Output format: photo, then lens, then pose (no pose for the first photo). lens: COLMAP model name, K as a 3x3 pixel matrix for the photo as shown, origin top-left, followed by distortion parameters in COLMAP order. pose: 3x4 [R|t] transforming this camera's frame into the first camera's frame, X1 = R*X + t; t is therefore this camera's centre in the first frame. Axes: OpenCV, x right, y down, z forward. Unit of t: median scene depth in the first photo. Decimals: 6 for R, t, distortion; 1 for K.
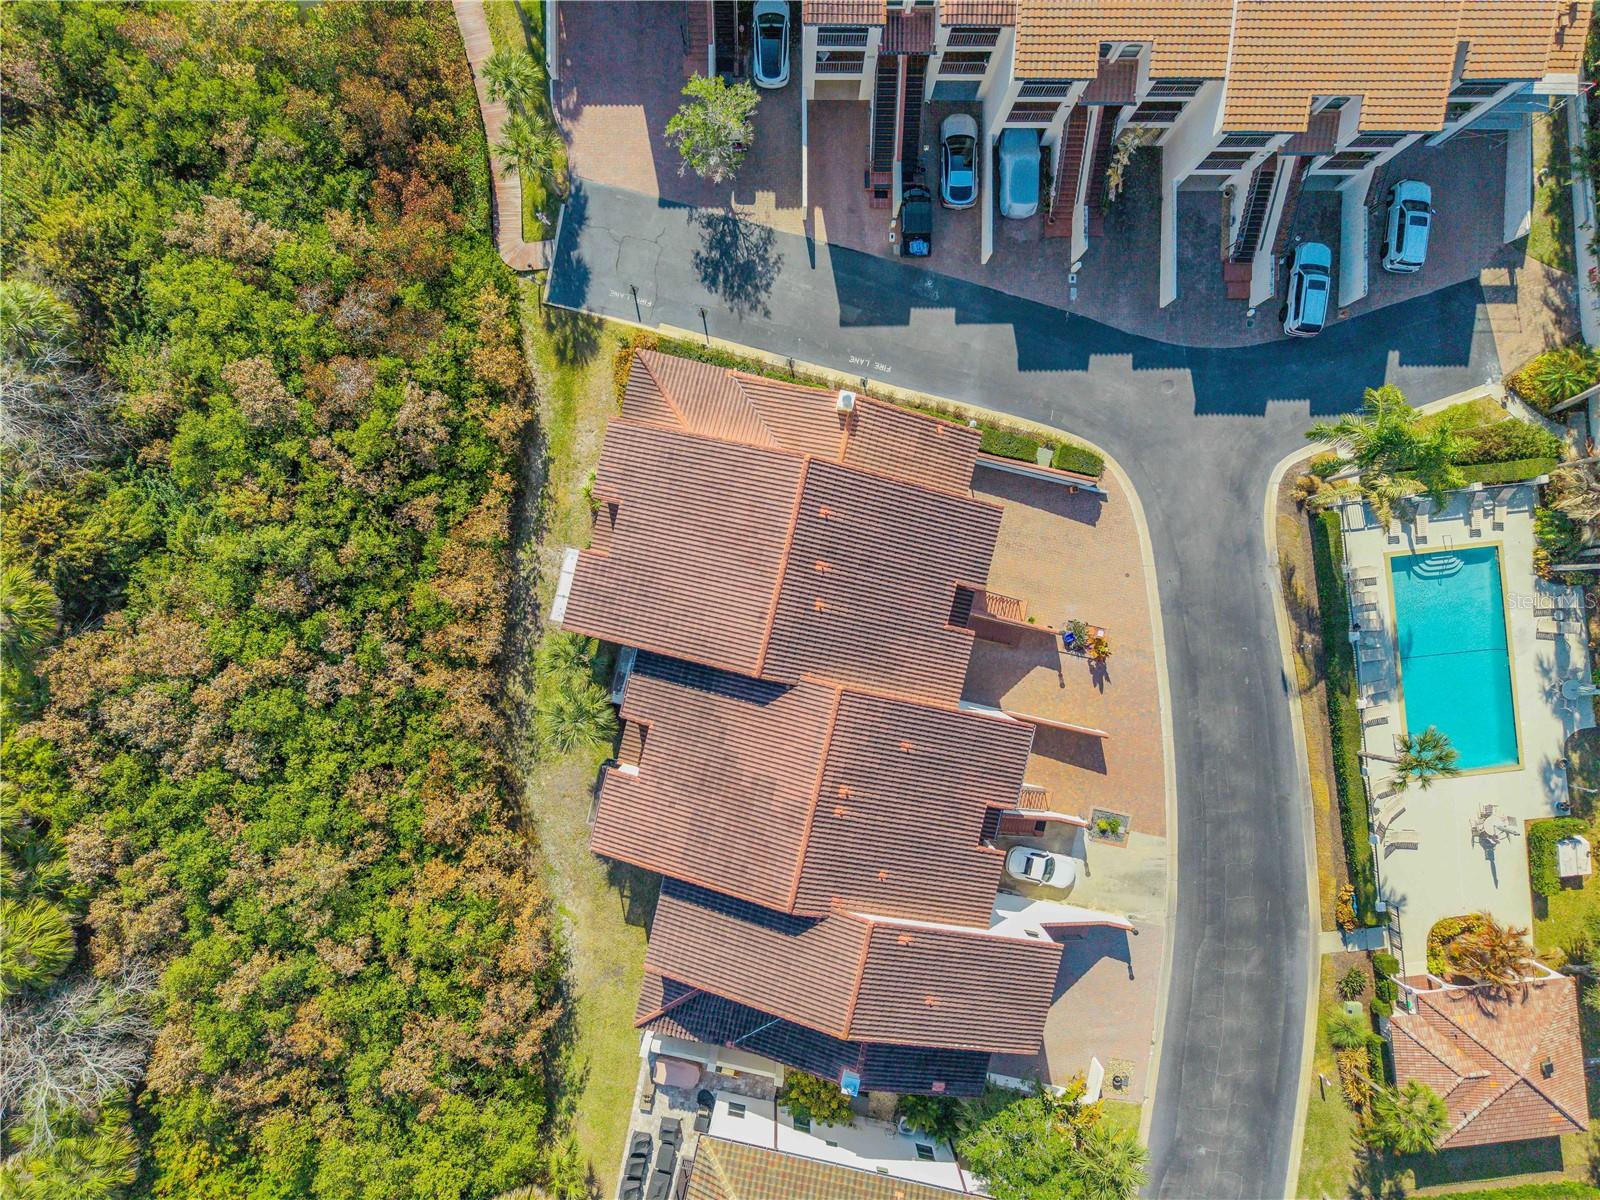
lens RADIAL K [[1075.2, 0, 800.0], [0, 1075.2, 600.0], [0, 0, 1]] dist [0.034712, -0.038704]
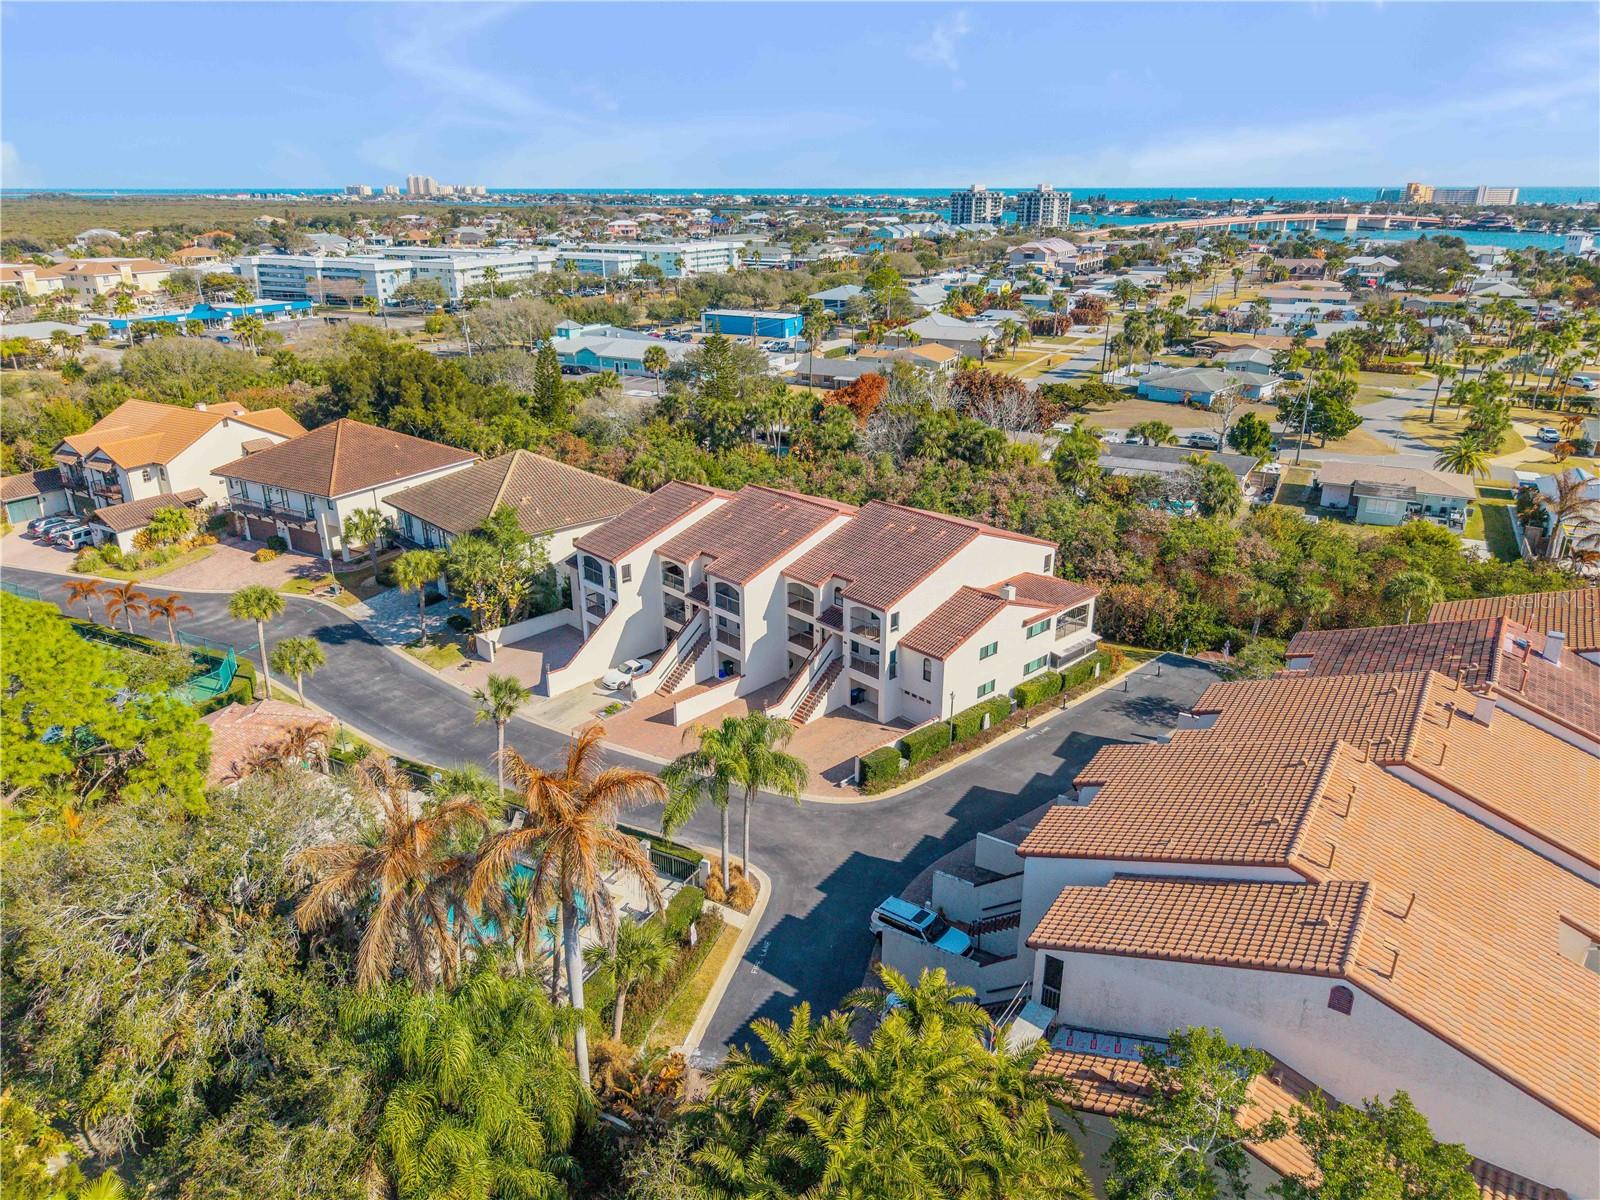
lens RADIAL K [[1075.2, 0, 800.0], [0, 1075.2, 600.0], [0, 0, 1]] dist [0.034712, -0.038704]
pose [[-0.558535, 0.261816, -0.787077, 1.127441], [-0.829439, -0.185799, 0.526792, -0.614062], [-0.008315, 0.947065, 0.320935, 0.478167]]
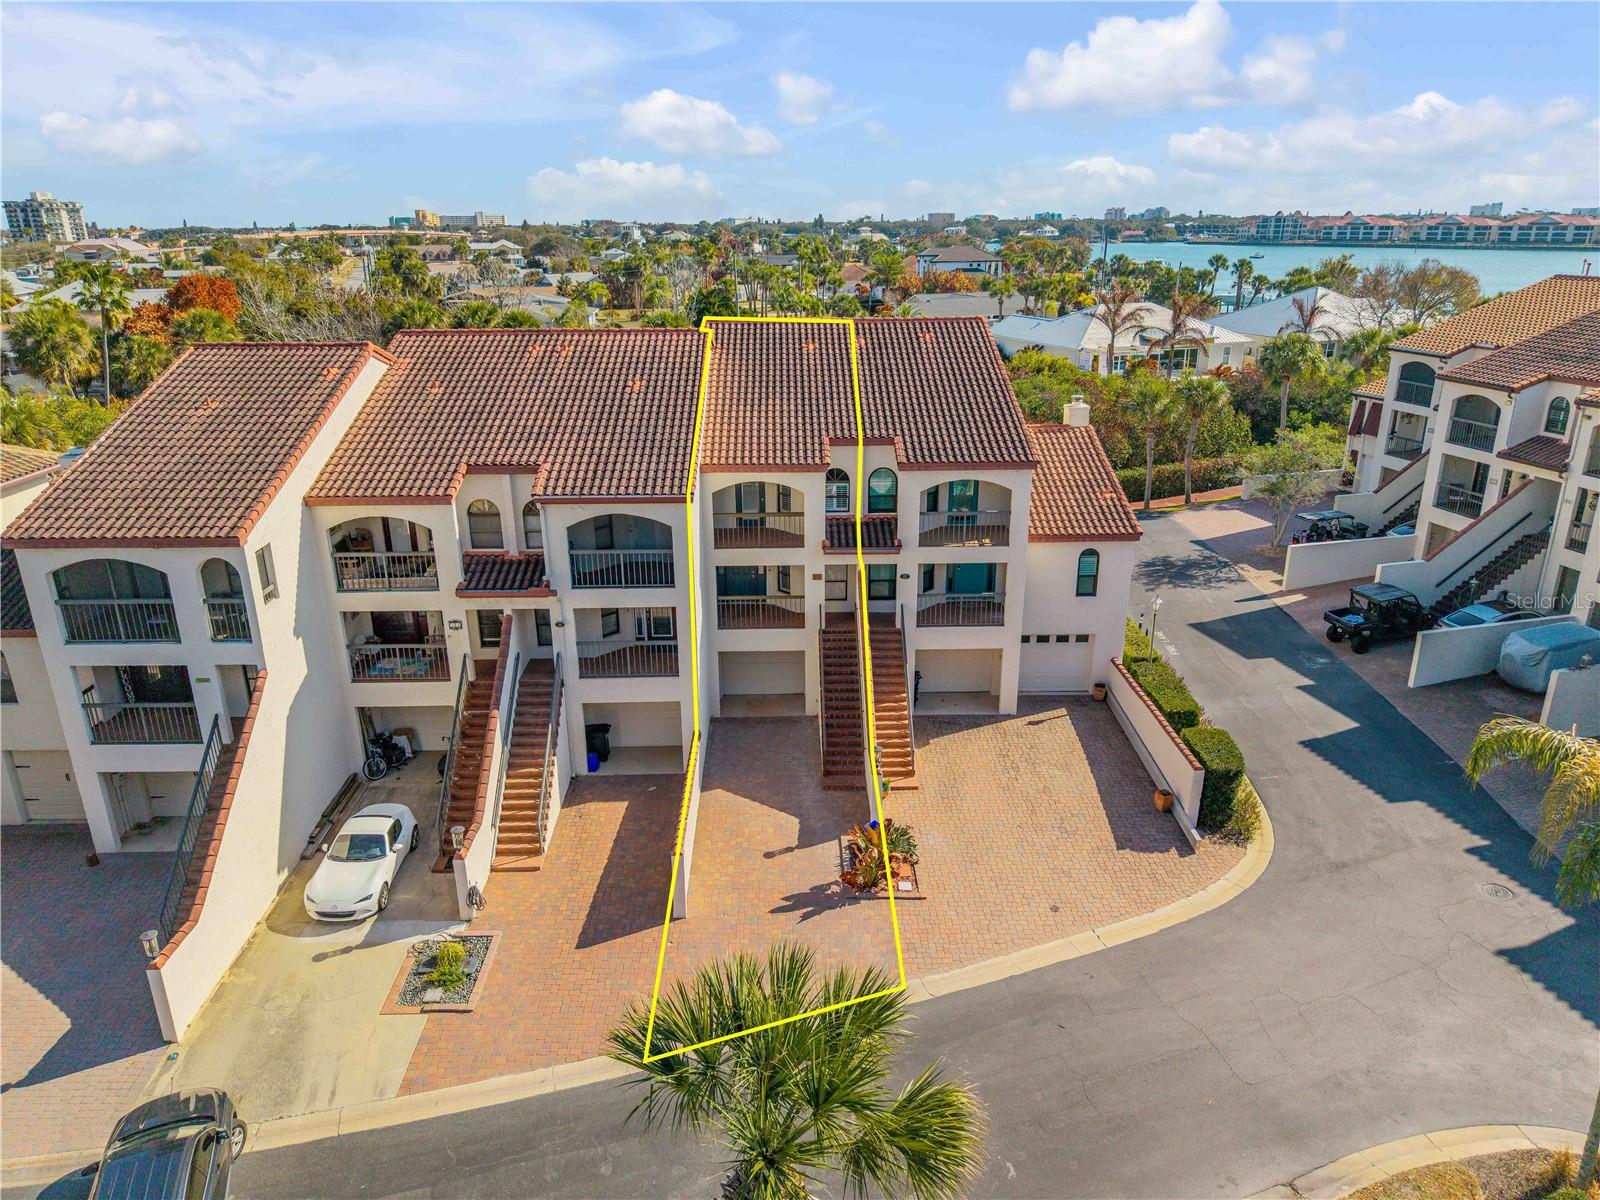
lens RADIAL K [[1075.2, 0, 800.0], [0, 1075.2, 600.0], [0, 0, 1]] dist [0.034712, -0.038704]
pose [[0.234364, 0.283808, -0.929799, 0.653282], [-0.971547, 0.102037, -0.213741, 0.155842], [0.034213, 0.953437, 0.299647, 0.761778]]
